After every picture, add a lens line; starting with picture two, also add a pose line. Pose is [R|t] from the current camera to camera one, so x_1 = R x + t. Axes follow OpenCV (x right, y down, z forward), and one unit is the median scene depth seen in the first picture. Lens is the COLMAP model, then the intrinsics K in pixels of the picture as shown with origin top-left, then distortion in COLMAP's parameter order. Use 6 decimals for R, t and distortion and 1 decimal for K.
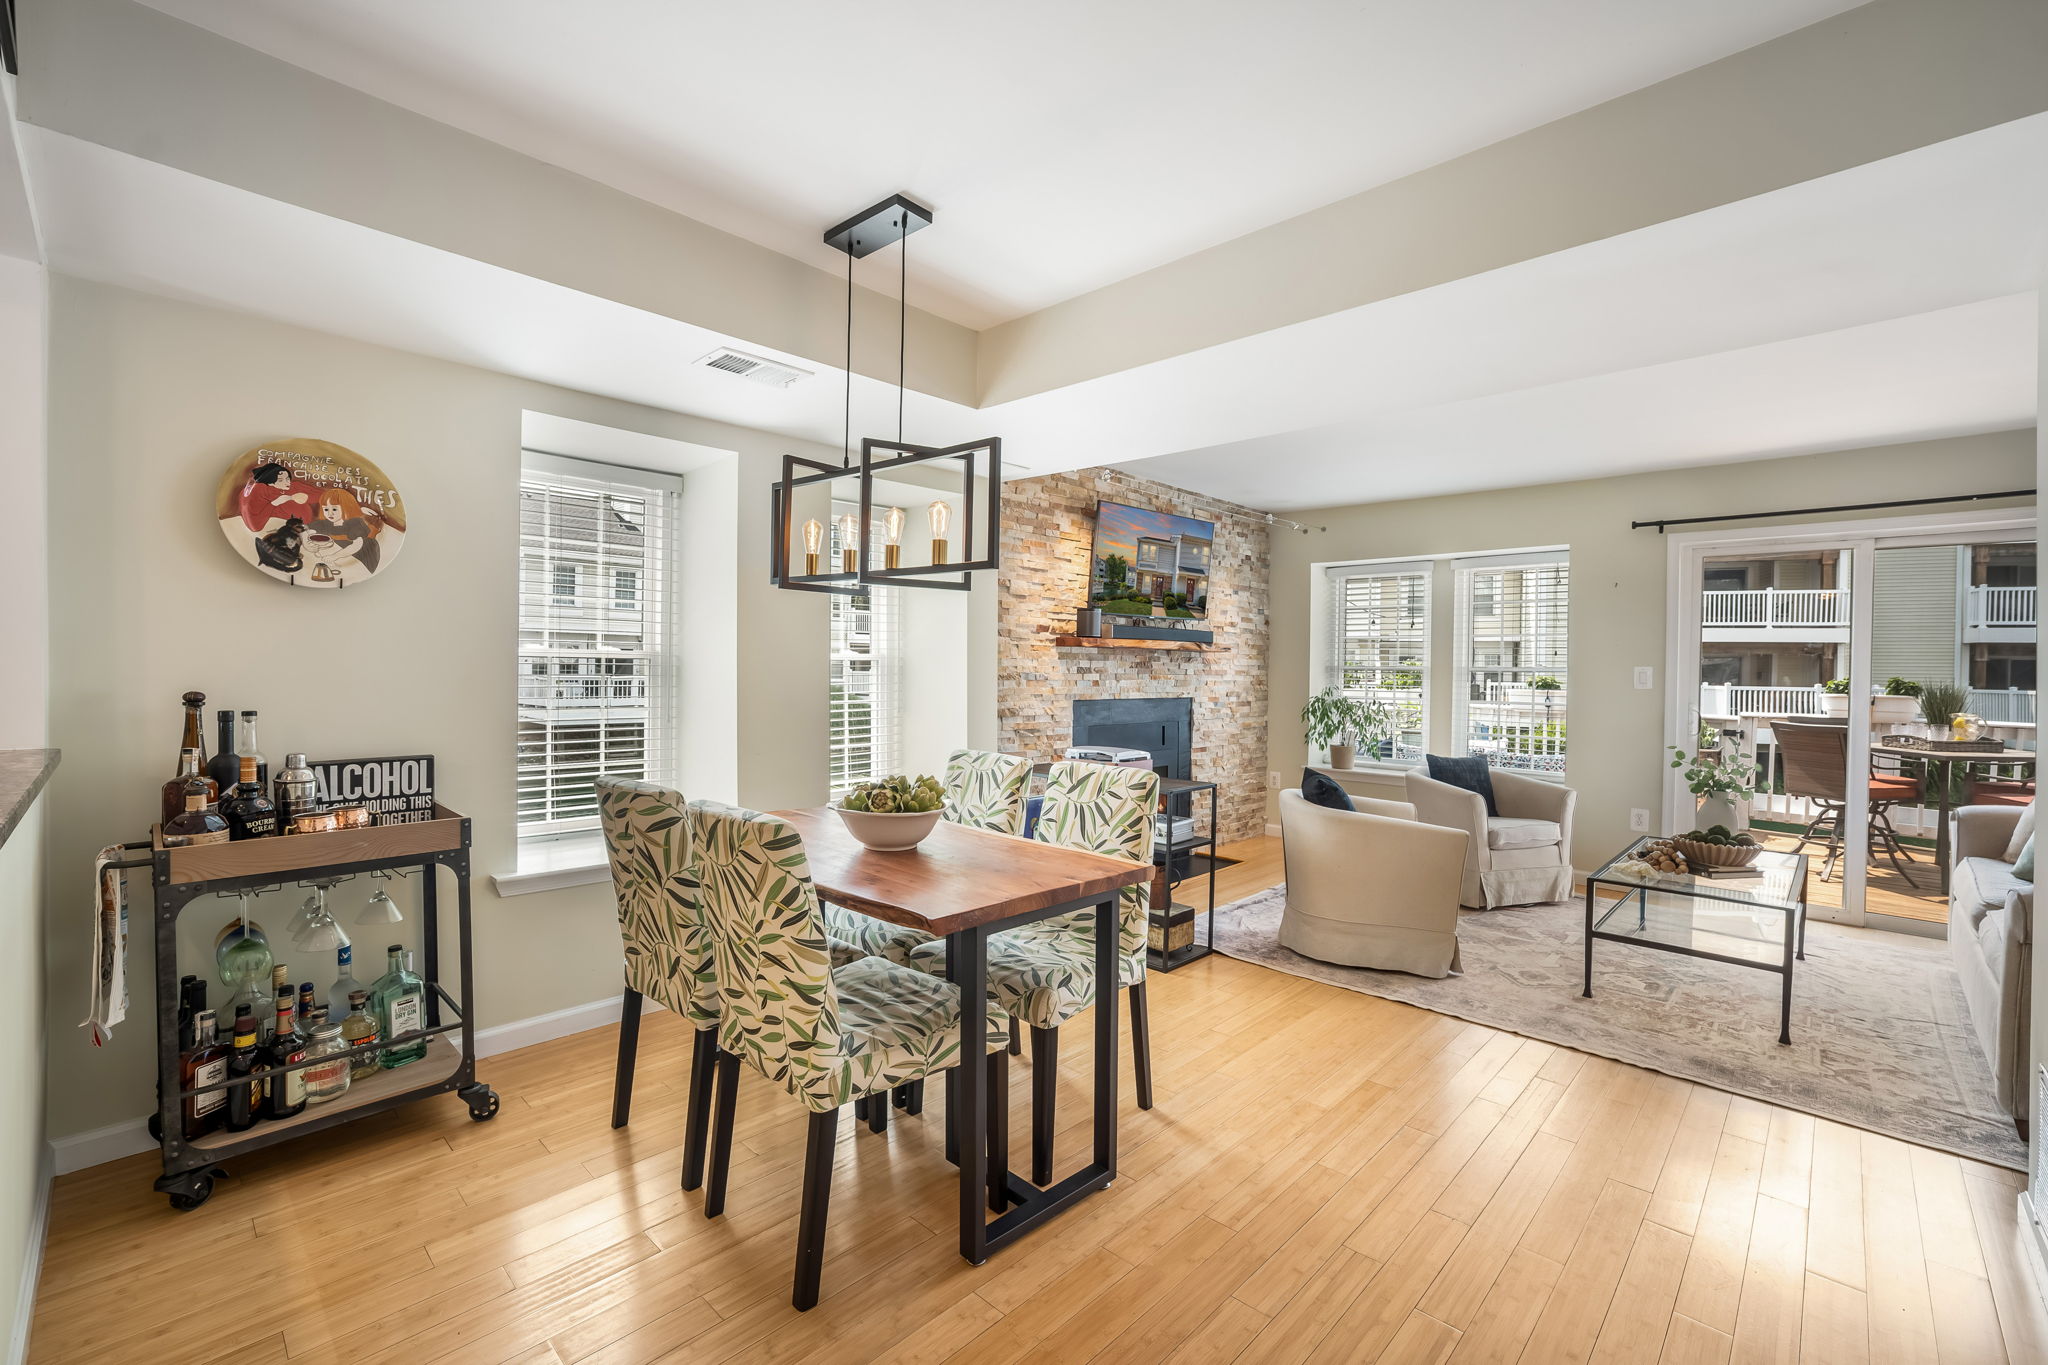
lens RADIAL K [[881.2, 0, 1026.4], [0, 881.2, 679.3], [0, 0, 1]] dist [-0.031705, 0.009633]
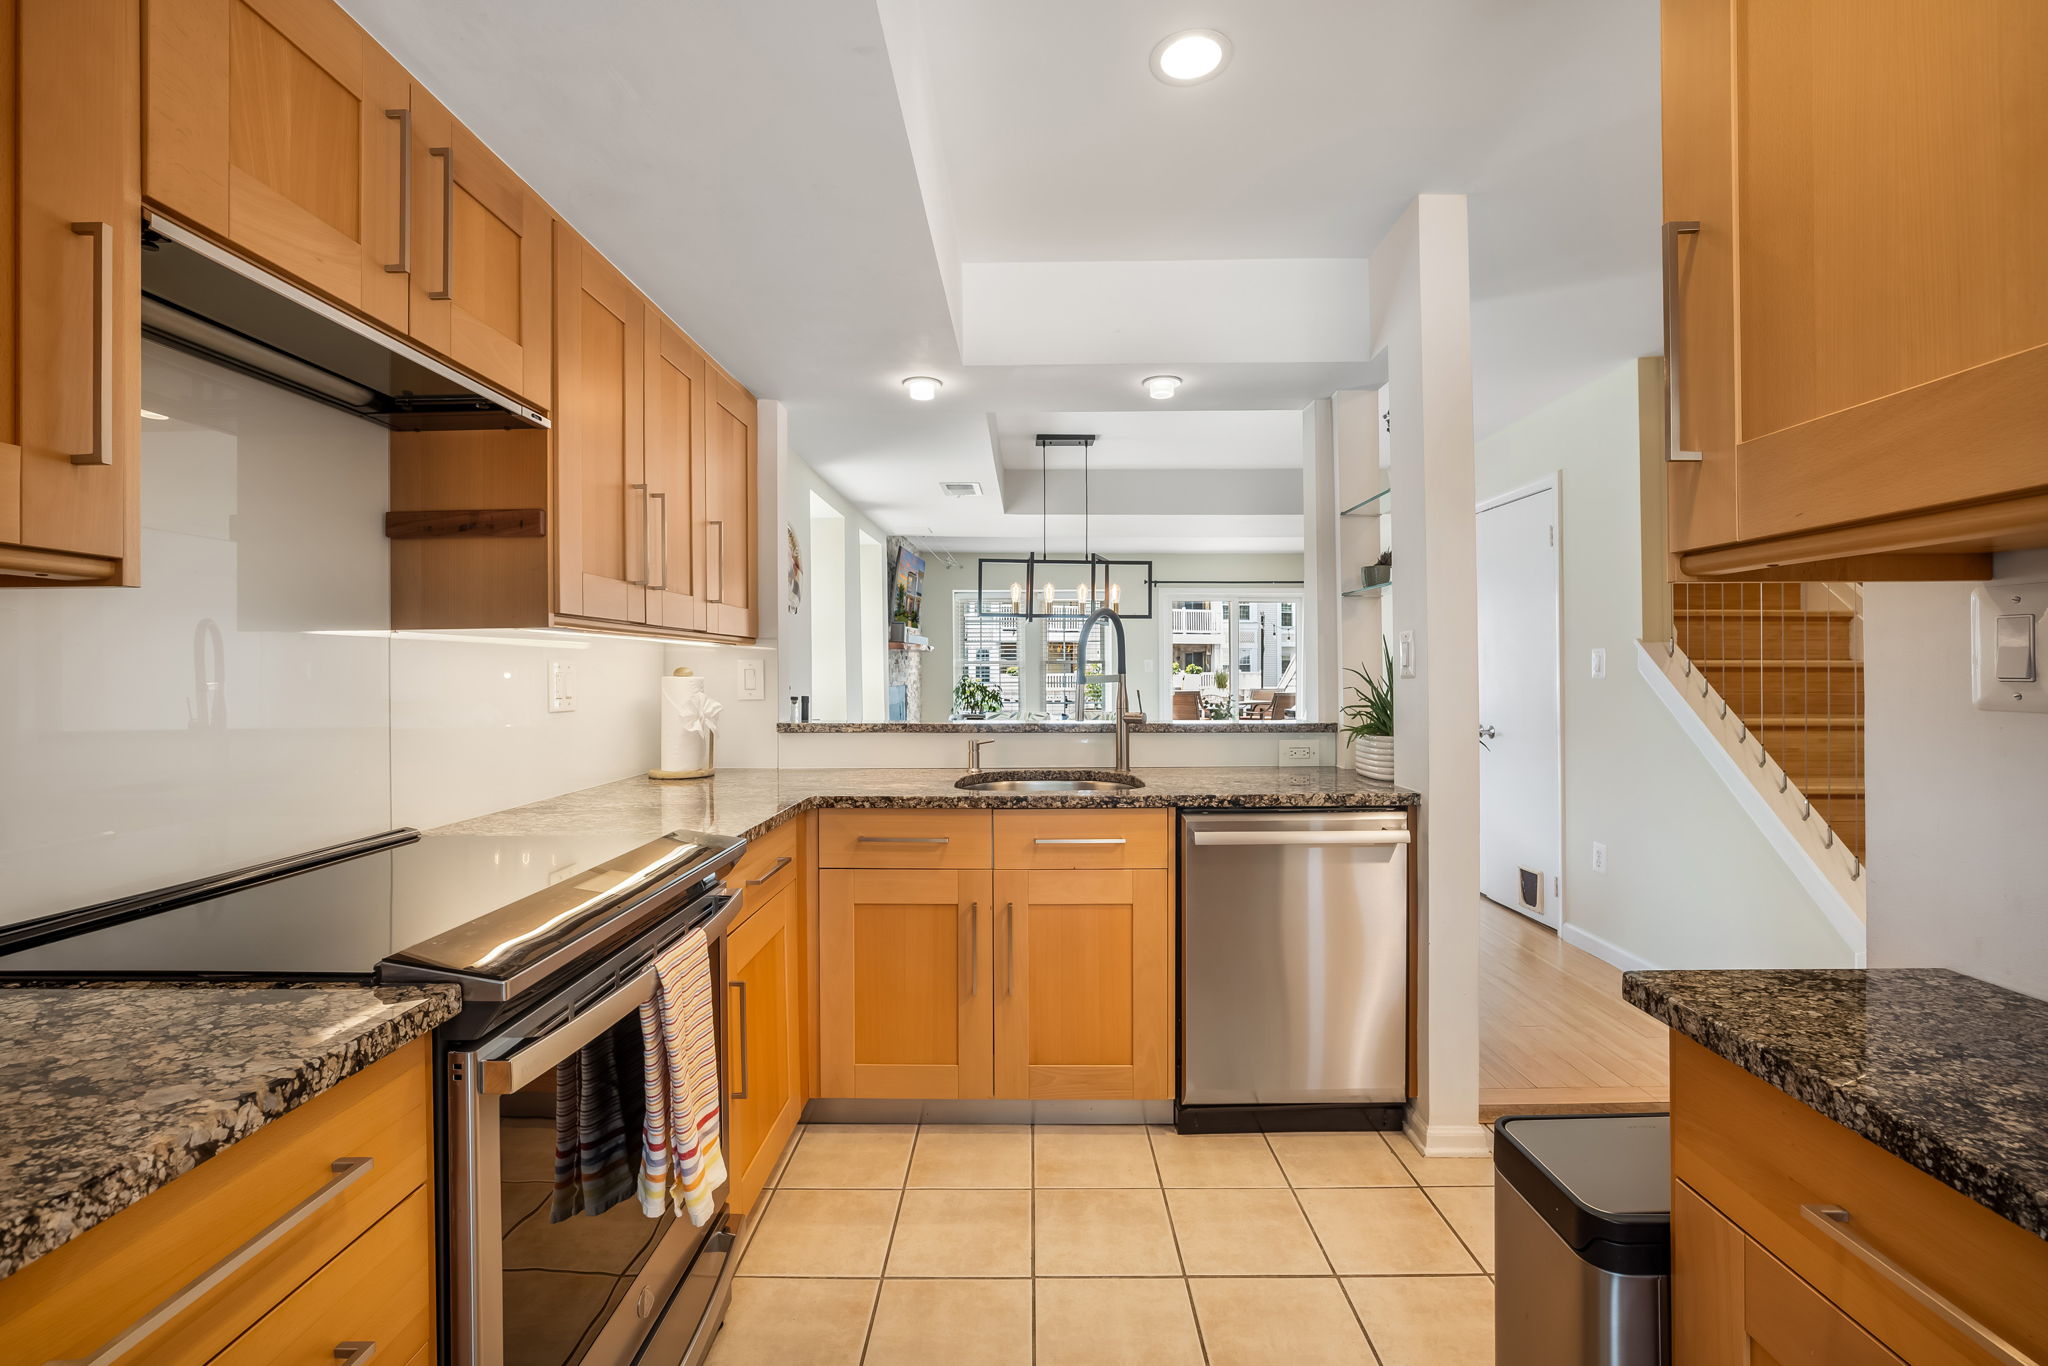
lens RADIAL K [[881.2, 0, 994.4], [0, 881.2, 651.2], [0, 0, 1]] dist [-0.031705, 0.009633]
pose [[0.755863, -0.001812, 0.654727, -0.738264], [0.020458, 0.999573, -0.020852, -0.001629], [-0.654410, 0.029156, 0.755578, -0.177449]]
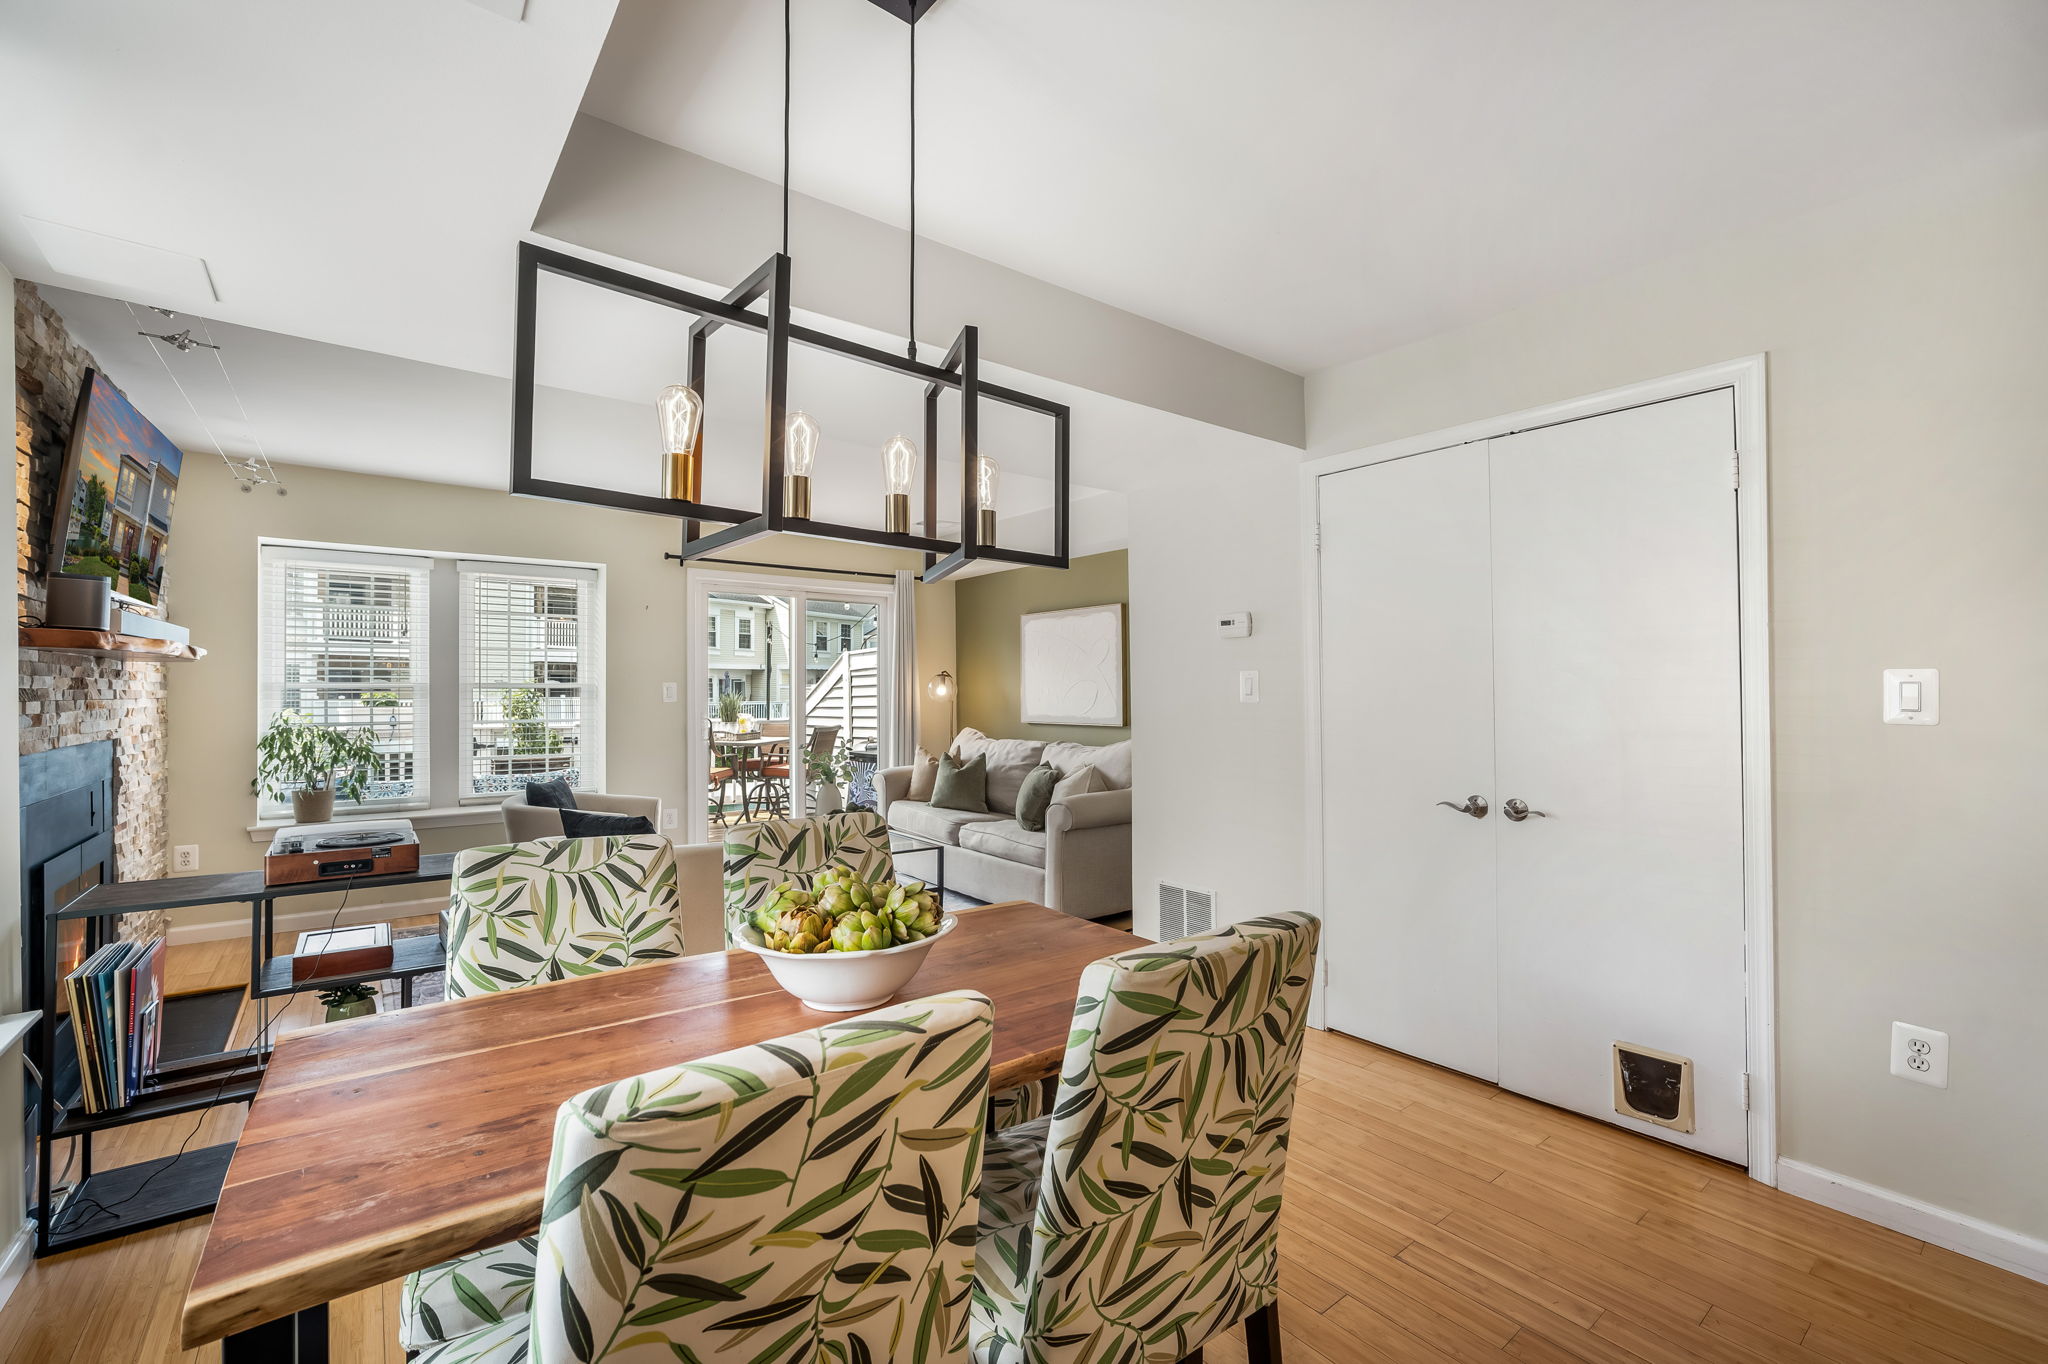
lens RADIAL K [[881.2, 0, 1012.8], [0, 881.2, 682.9], [0, 0, 1]] dist [-0.031705, 0.009633]
pose [[0.156950, -0.004319, 0.987597, -0.338947], [0.015296, 0.999881, 0.001942, -0.009360], [-0.987488, 0.014801, 0.156997, 0.378303]]
